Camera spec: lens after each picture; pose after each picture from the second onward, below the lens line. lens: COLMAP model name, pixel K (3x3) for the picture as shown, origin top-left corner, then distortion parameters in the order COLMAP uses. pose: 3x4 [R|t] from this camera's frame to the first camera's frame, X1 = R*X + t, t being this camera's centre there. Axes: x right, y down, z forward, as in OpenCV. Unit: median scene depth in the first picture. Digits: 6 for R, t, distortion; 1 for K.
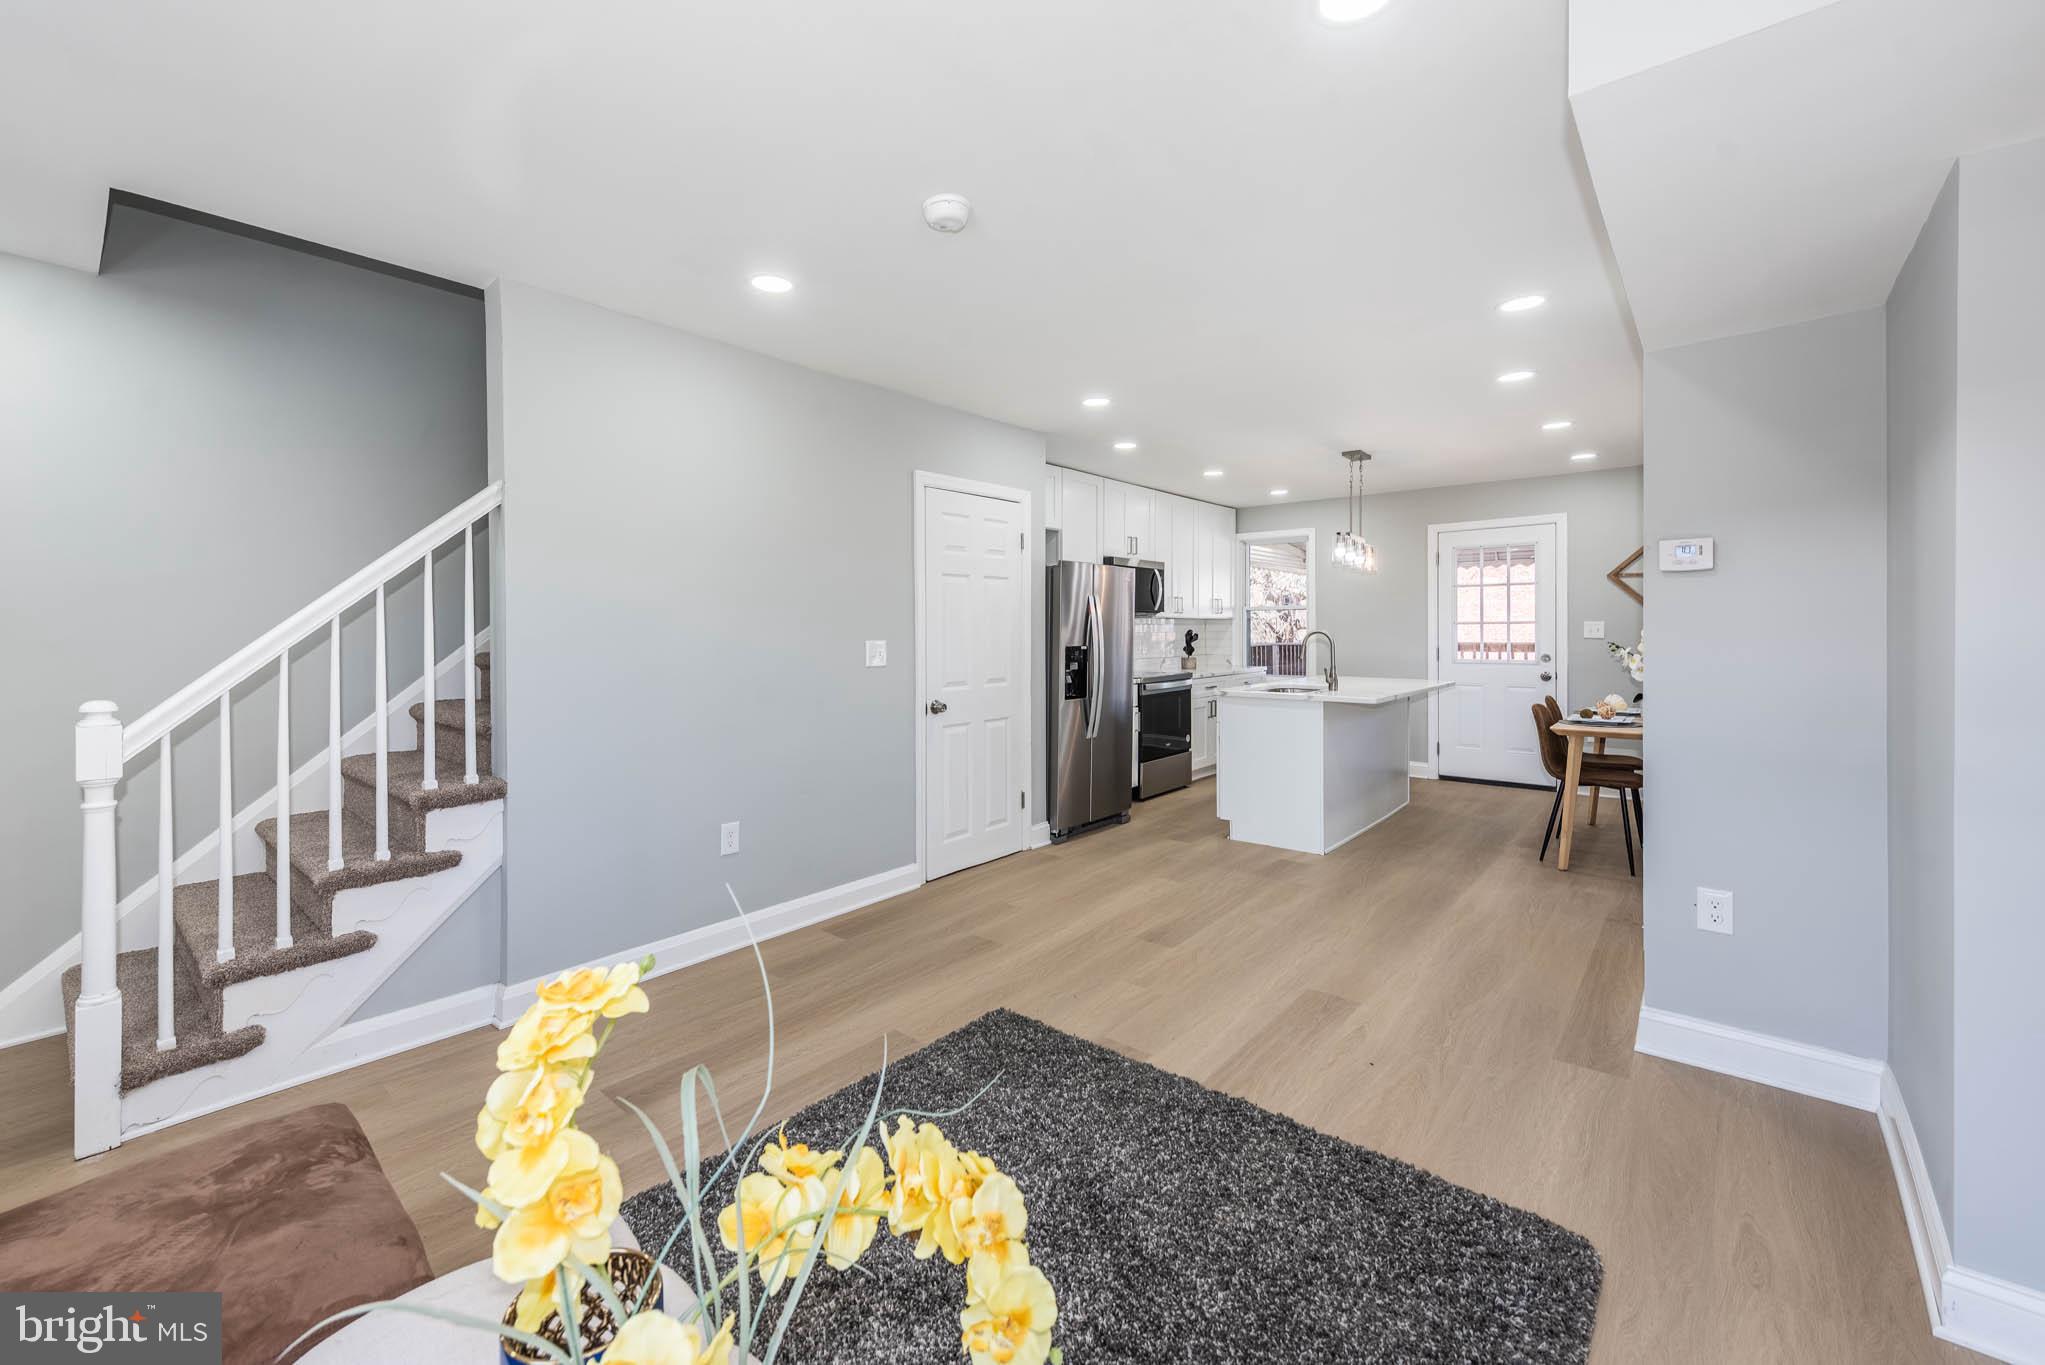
lens RADIAL K [[814.0, 0, 985.2], [0, 814.0, 636.8], [0, 0, 1]] dist [0.008880, -0.000149]
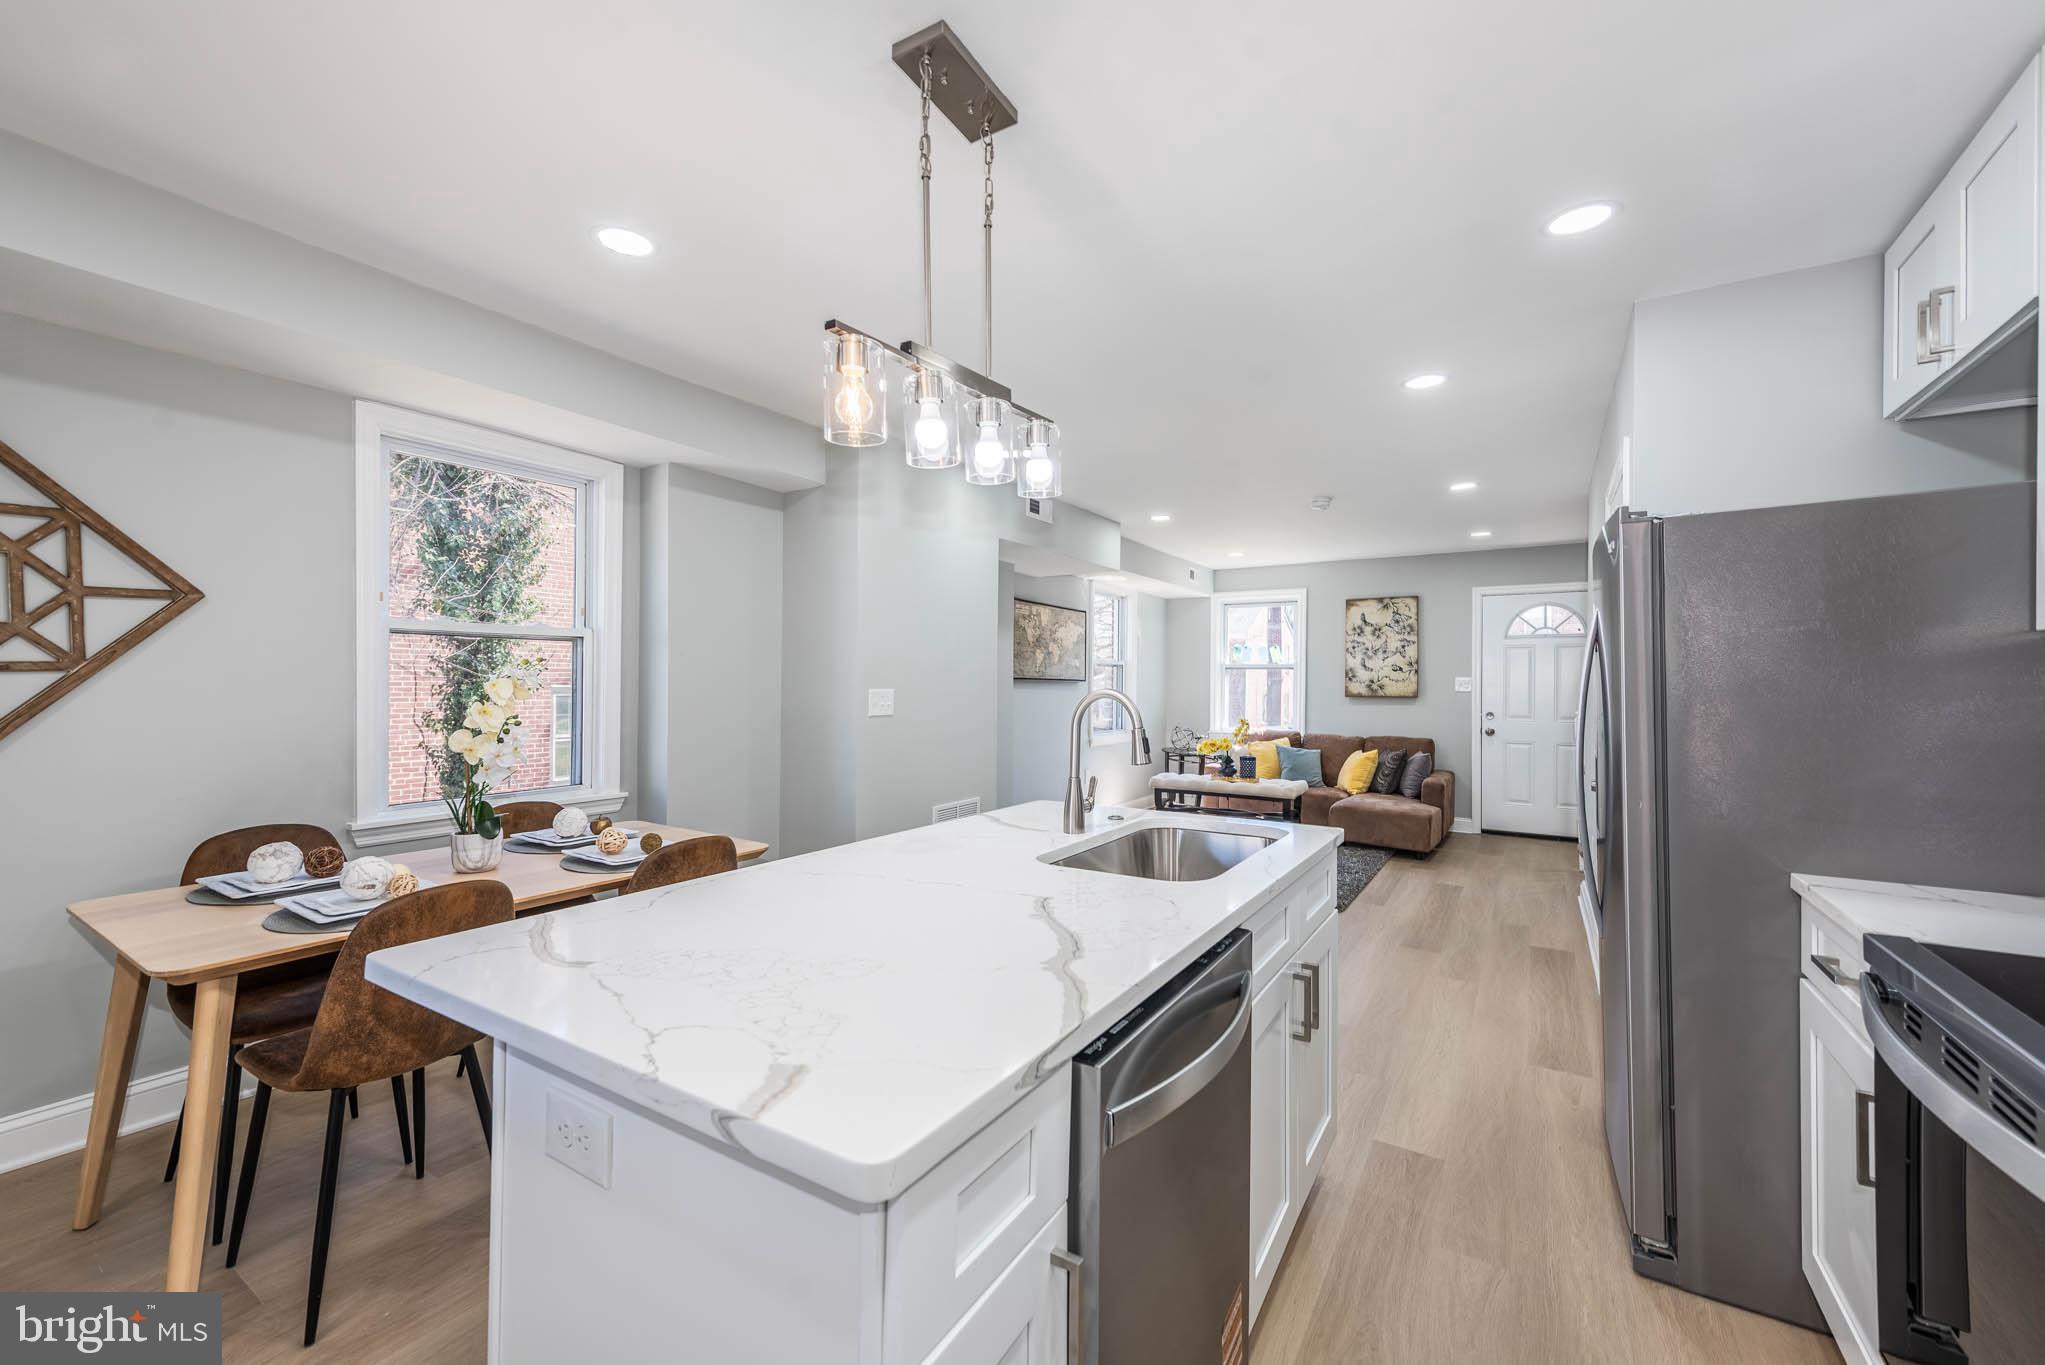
lens RADIAL K [[840.4, 0, 1022.5], [0, 840.4, 682.5], [0, 0, 1]] dist [0.020487, -0.000046]
pose [[-0.984420, -0.001491, -0.175829, 0.544231], [-0.003136, 0.999954, 0.009075, -0.015612], [0.175808, 0.009485, -0.984379, 1.461361]]
